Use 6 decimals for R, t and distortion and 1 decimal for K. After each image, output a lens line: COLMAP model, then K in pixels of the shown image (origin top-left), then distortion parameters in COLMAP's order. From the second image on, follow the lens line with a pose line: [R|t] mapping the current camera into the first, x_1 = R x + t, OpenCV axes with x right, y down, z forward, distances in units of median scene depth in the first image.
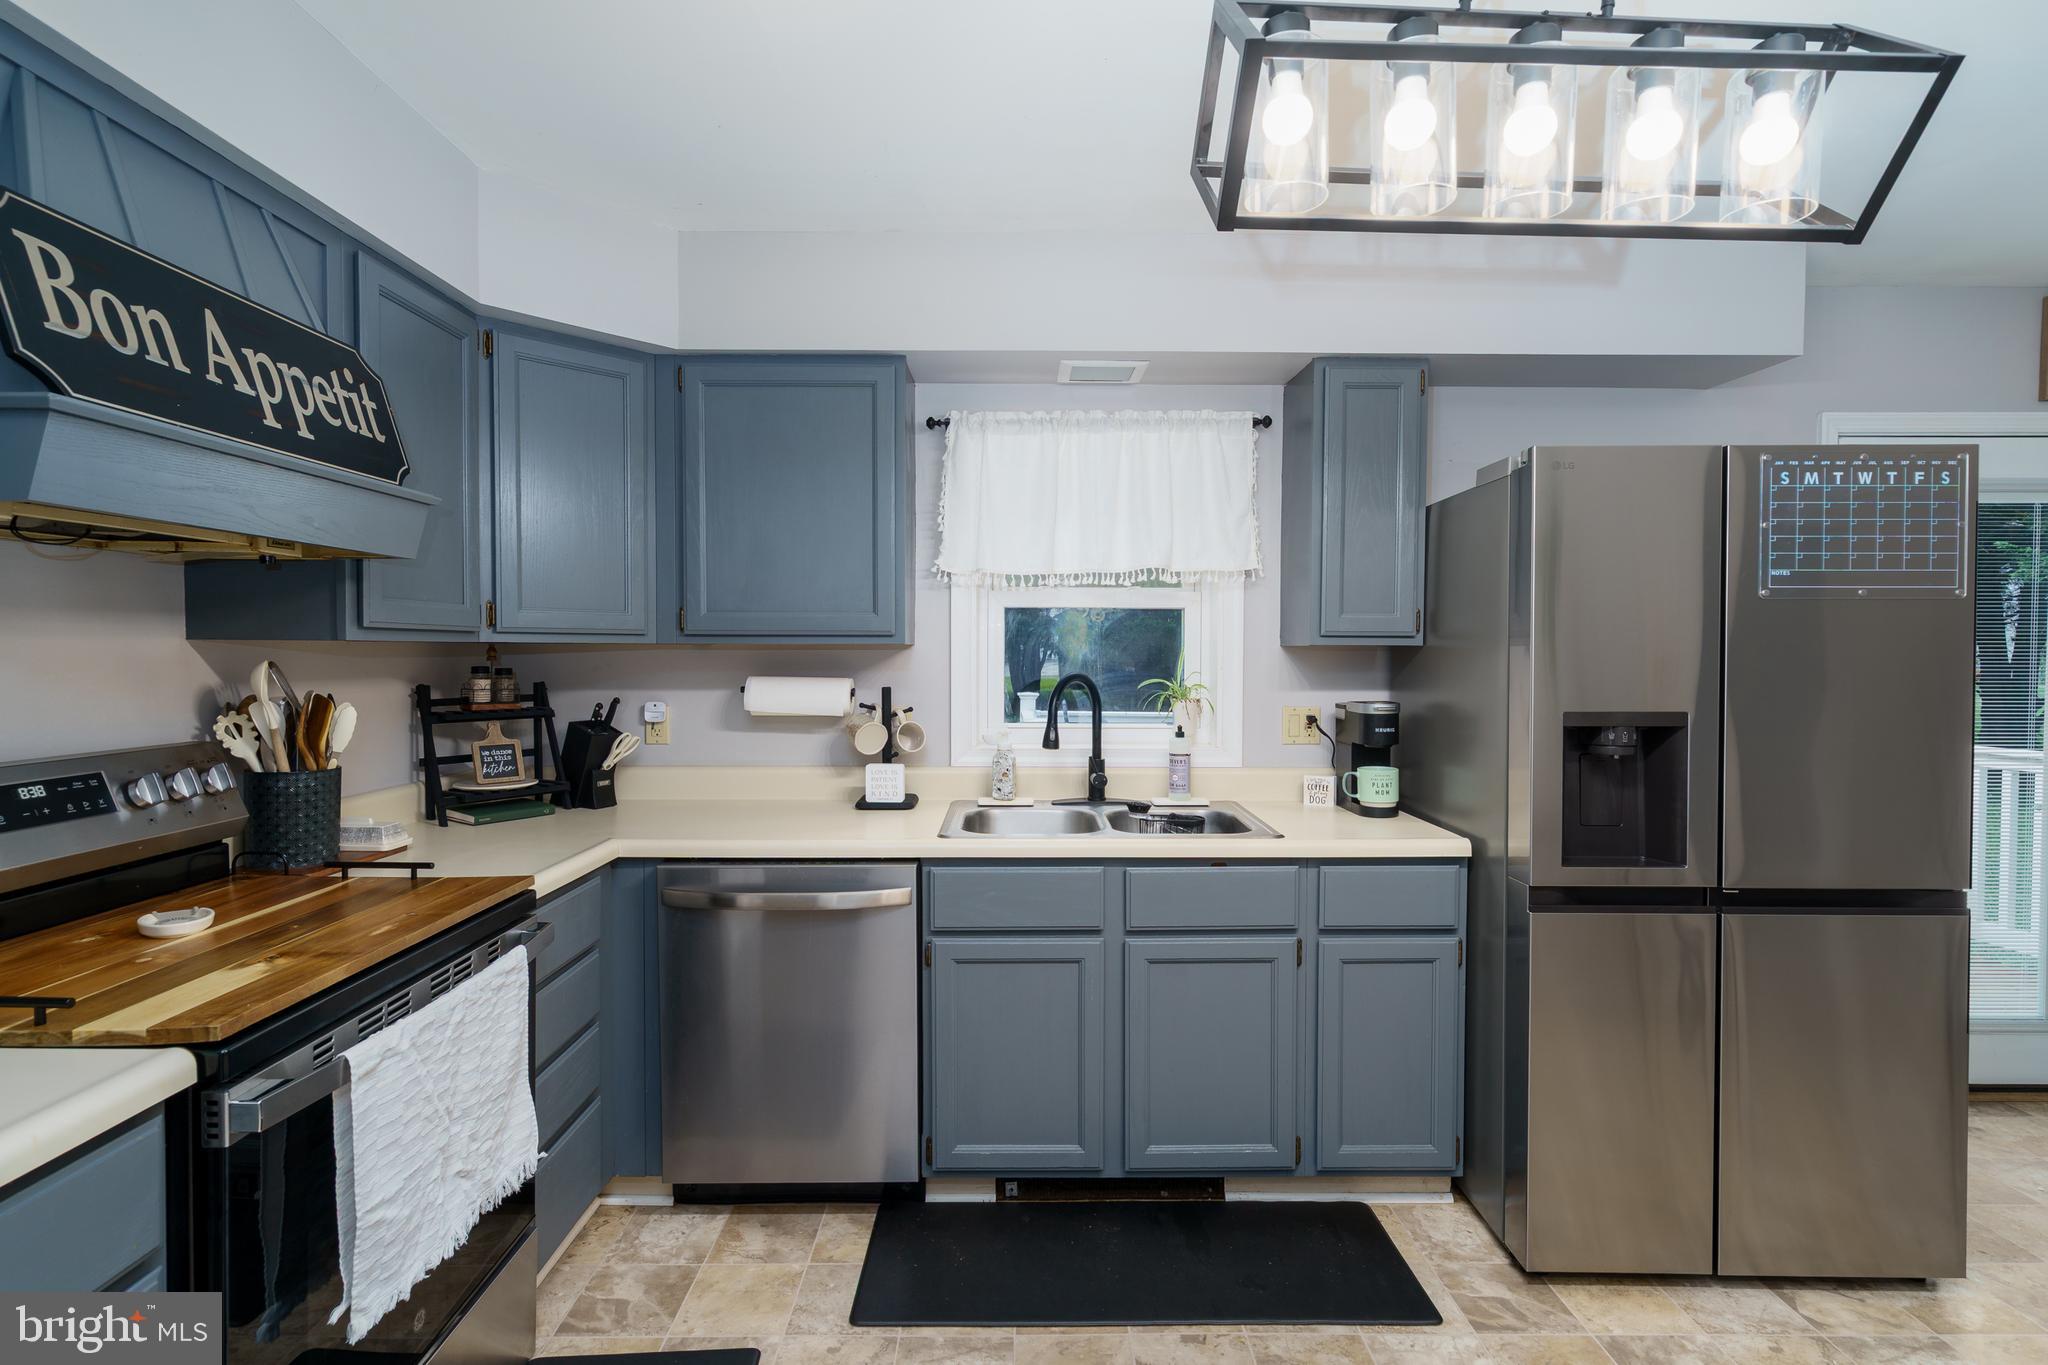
lens RADIAL K [[990.8, 0, 1024.0], [0, 990.8, 682.5], [0, 0, 1]] dist [-0.003297, -0.001302]
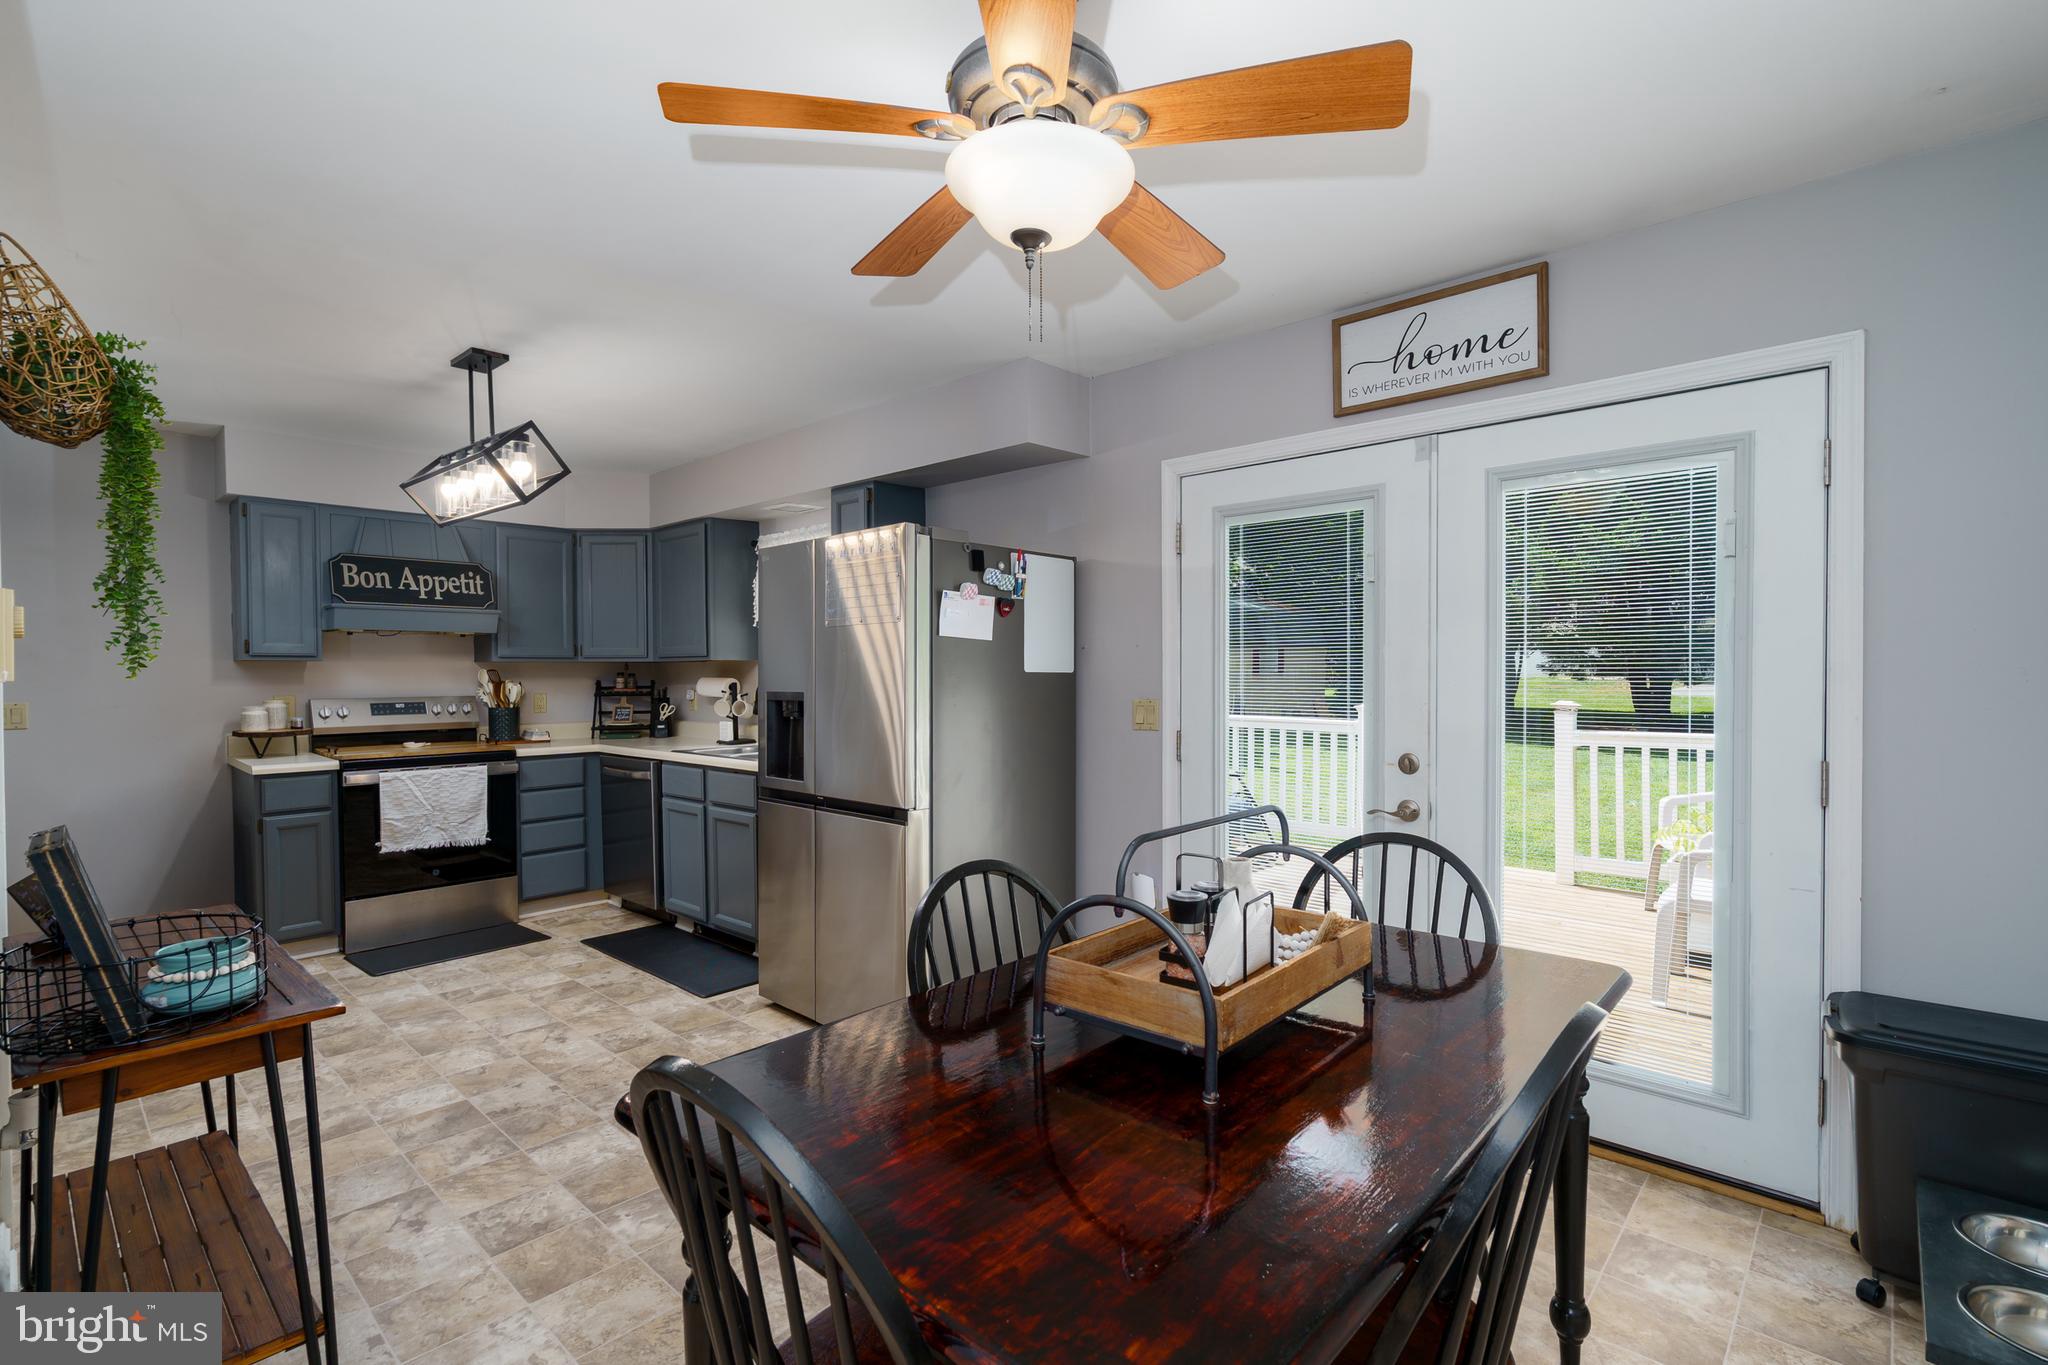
lens RADIAL K [[956.2, 0, 1024.0], [0, 956.2, 682.5], [0, 0, 1]] dist [-0.000989, -0.000023]
pose [[0.730797, 0.004611, -0.682580, 2.662177], [-0.018982, 0.999728, -0.013569, 0.031557], [0.682331, 0.022873, 0.730685, 0.018958]]
